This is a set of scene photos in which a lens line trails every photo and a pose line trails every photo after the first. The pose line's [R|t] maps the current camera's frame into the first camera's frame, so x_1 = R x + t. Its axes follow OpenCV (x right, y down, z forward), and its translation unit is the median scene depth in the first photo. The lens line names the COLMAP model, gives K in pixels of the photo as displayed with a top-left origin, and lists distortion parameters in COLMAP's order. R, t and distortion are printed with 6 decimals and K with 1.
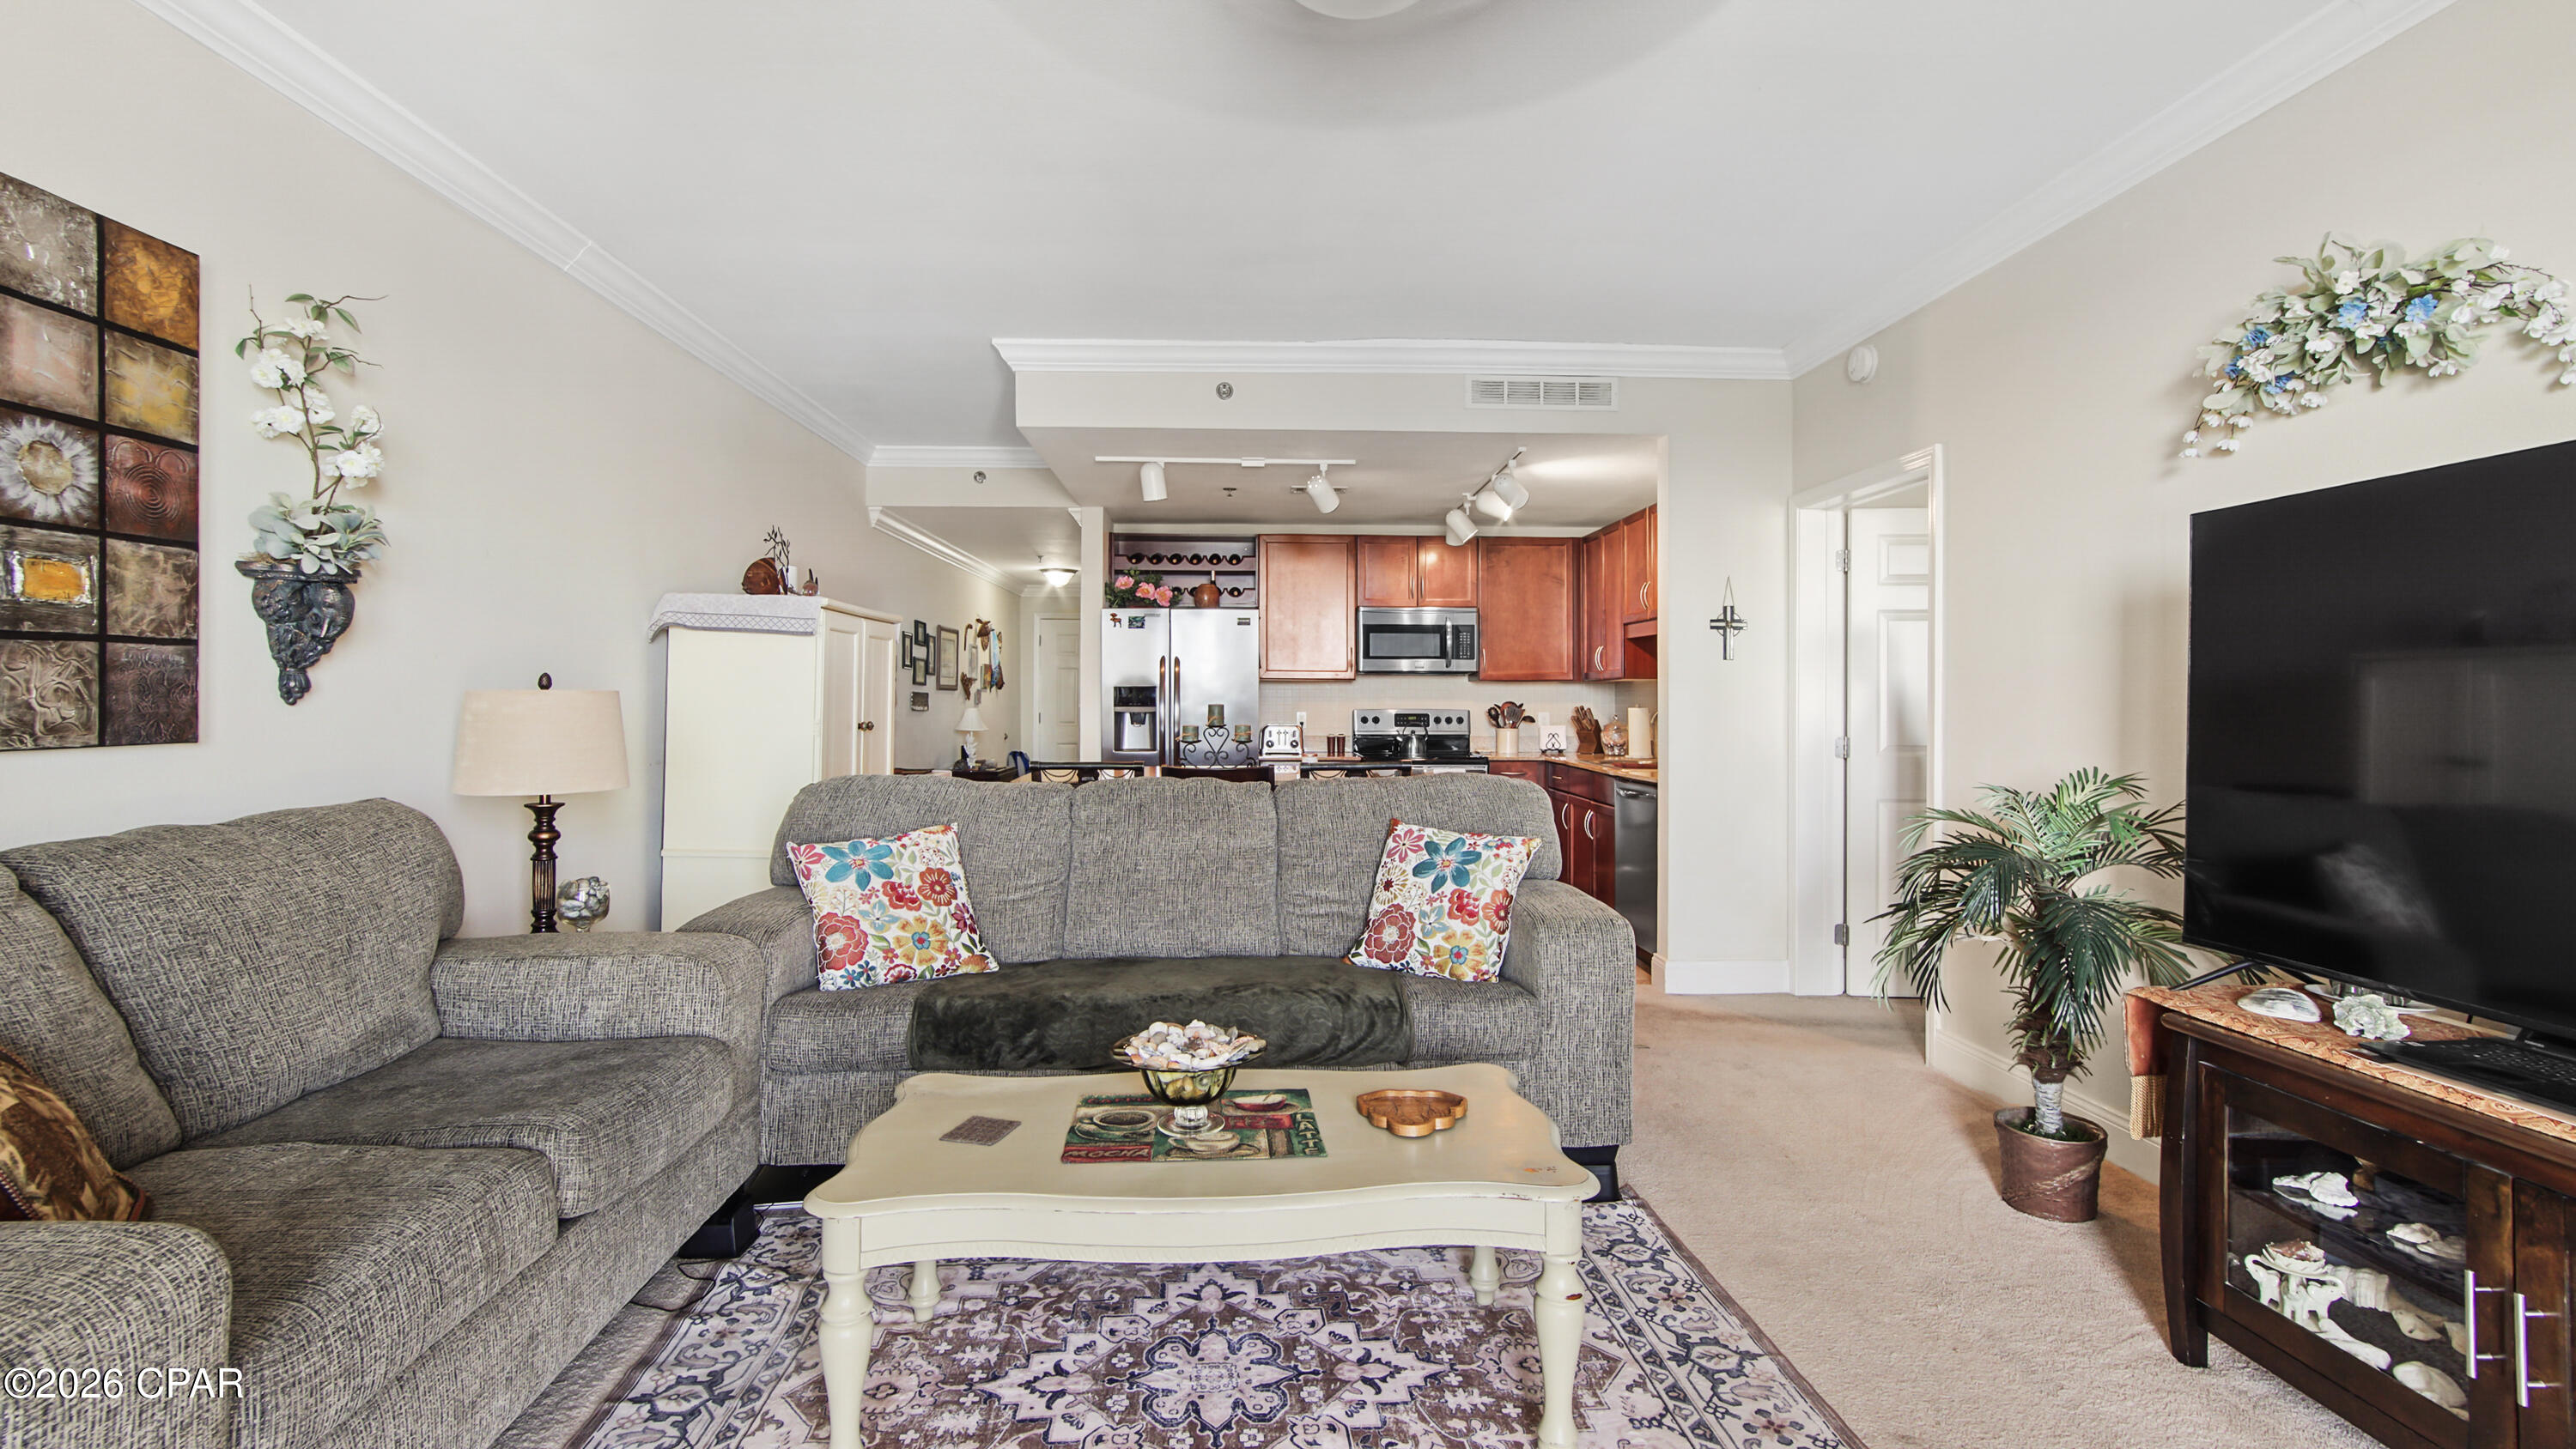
lens RADIAL K [[1146.8, 0, 1292.8], [0, 1146.8, 703.8], [0, 0, 1]] dist [-0.008064, 0.001124]
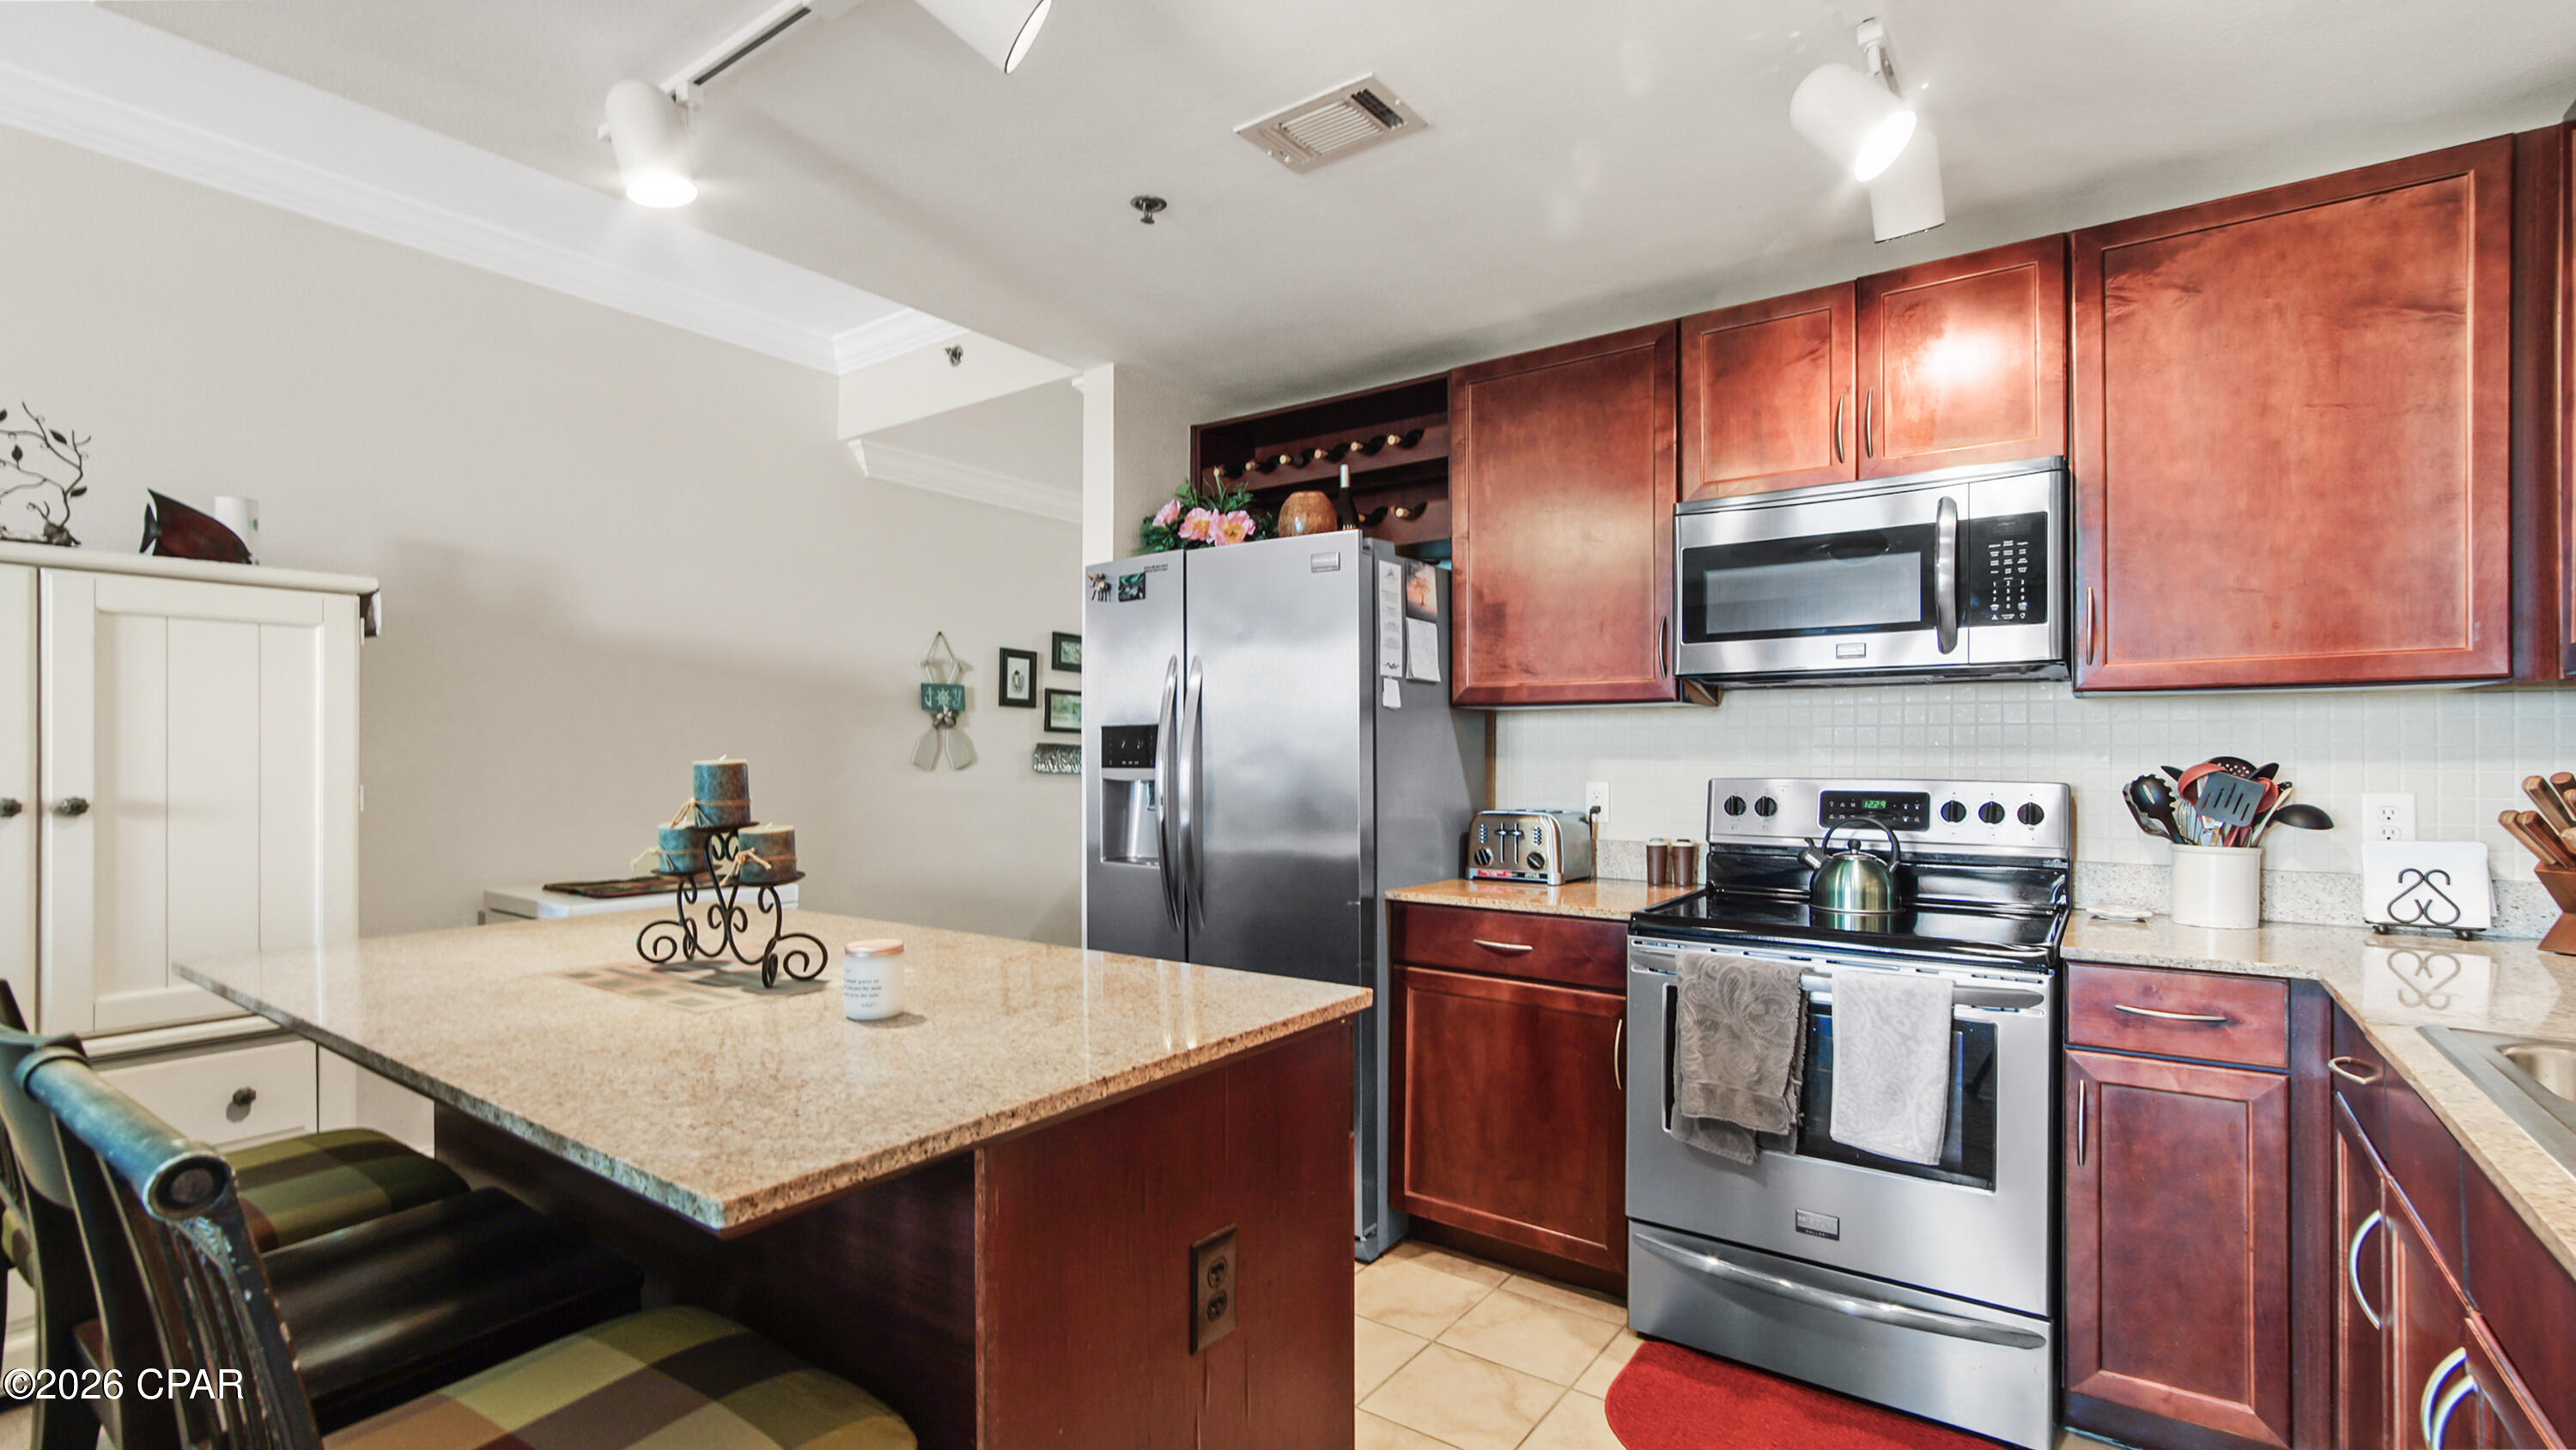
lens RADIAL K [[1146.9, 0, 1282.4], [0, 1146.9, 748.2], [0, 0, 1]] dist [-0.008064, 0.001124]
pose [[0.783909, -0.004560, -0.620858, 0.184484], [-0.005337, 0.999887, -0.014083, 0.001067], [0.620852, 0.014354, 0.783796, 0.611028]]
